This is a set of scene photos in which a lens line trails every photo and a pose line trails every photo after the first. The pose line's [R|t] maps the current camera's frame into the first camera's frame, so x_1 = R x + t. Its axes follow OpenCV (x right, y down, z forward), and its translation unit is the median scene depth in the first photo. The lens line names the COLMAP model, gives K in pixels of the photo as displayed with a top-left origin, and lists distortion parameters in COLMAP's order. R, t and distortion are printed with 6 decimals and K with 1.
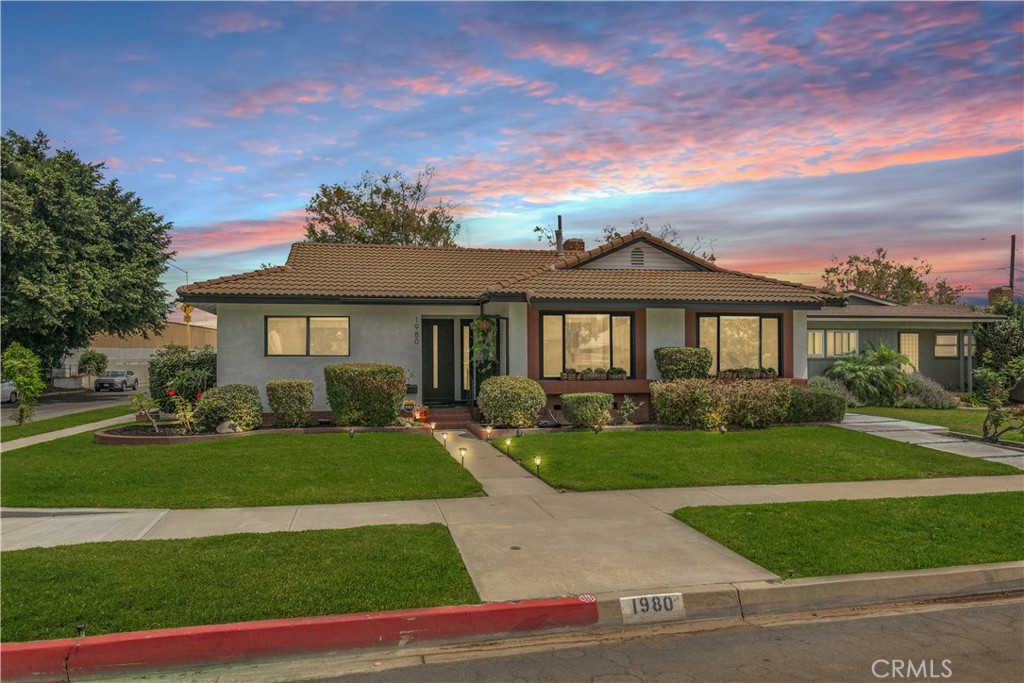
lens RADIAL K [[685.2, 0, 512.2], [0, 685.2, 359.3], [0, 0, 1]] dist [-0.003481, -0.000704]
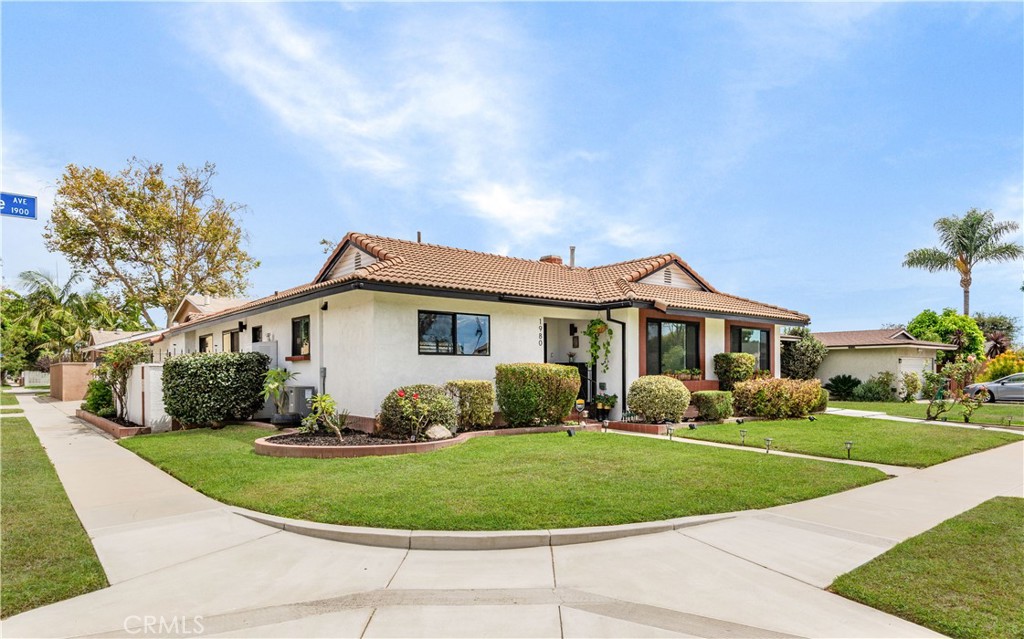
lens RADIAL K [[619.4, 0, 511.4], [0, 619.4, 374.0], [0, 0, 1]] dist [0.016492, -0.000692]
pose [[0.890927, 0.001673, 0.454144, -0.539664], [-0.003615, 0.999988, 0.003409, 0.015563], [-0.454132, -0.004679, 0.890922, 0.176407]]
